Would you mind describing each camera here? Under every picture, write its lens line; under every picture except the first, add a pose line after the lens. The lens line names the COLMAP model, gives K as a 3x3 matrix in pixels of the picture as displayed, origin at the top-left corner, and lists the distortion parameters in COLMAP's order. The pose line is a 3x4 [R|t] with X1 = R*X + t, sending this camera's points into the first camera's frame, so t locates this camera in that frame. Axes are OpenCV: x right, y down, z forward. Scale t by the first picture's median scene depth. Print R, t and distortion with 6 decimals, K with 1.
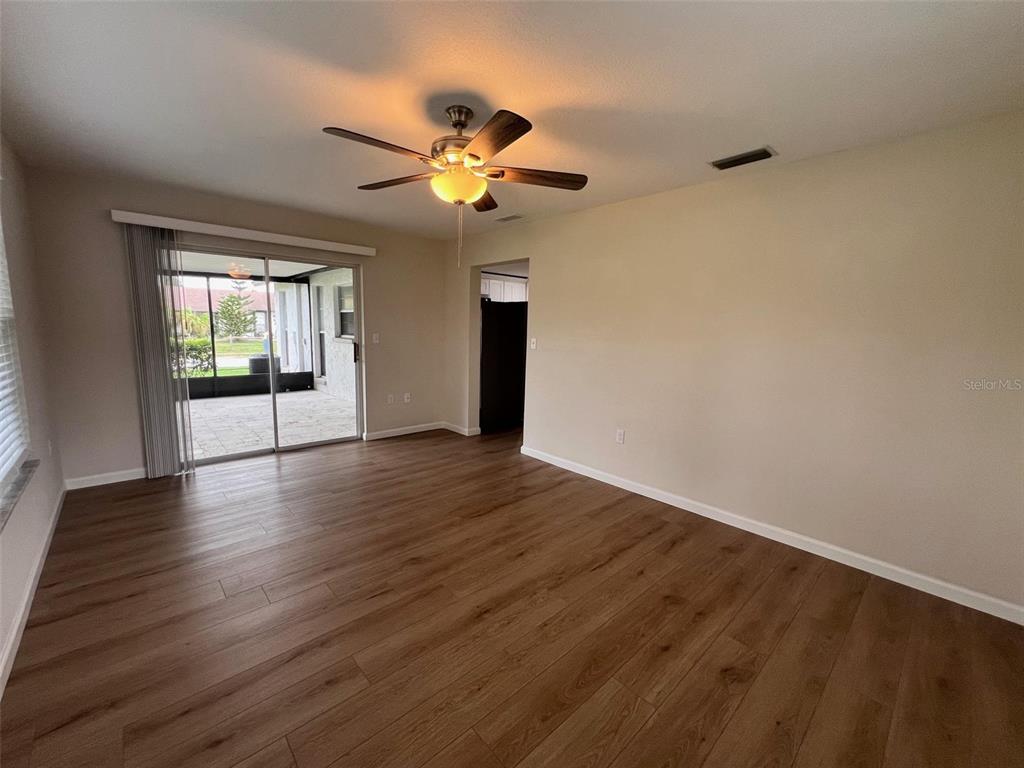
lens RADIAL K [[418.0, 0, 511.2], [0, 418.0, 384.4], [0, 0, 1]] dist [-0.001203, 0.000007]
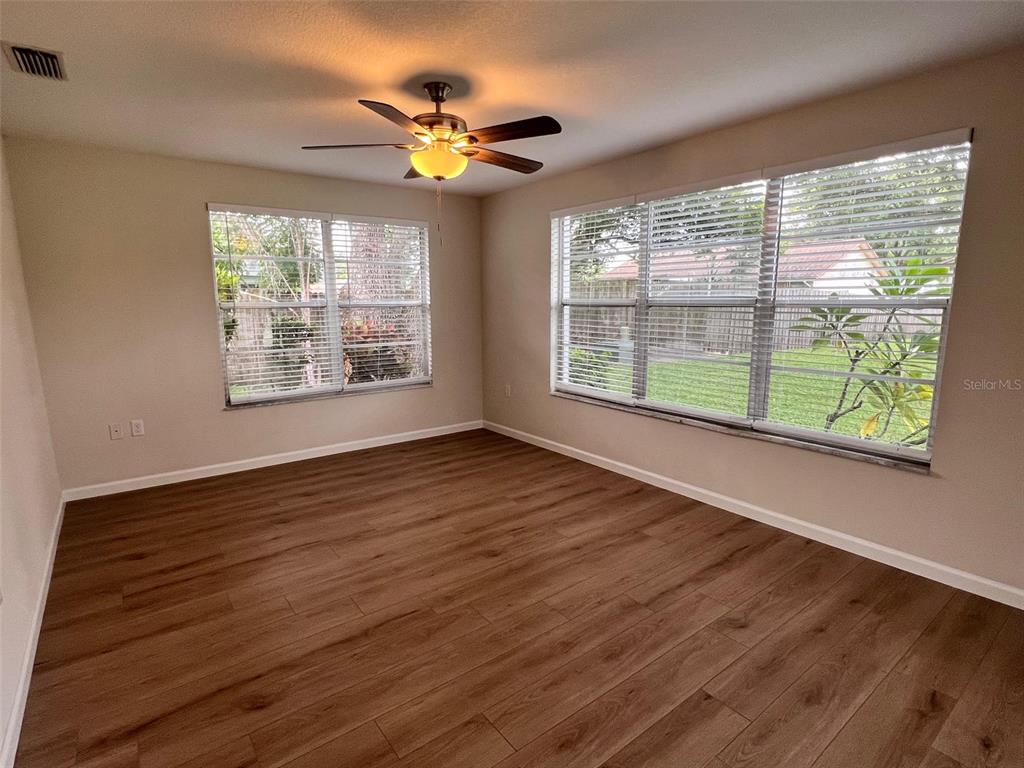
lens RADIAL K [[521.7, 0, 512.5], [0, 521.7, 383.9], [0, 0, 1]] dist [-0.000959, -0.000130]
pose [[-0.995778, -0.037261, 0.083897, -0.373282], [-0.011225, 0.956485, 0.291567, -0.304687], [-0.091110, 0.289394, -0.952864, 2.086726]]
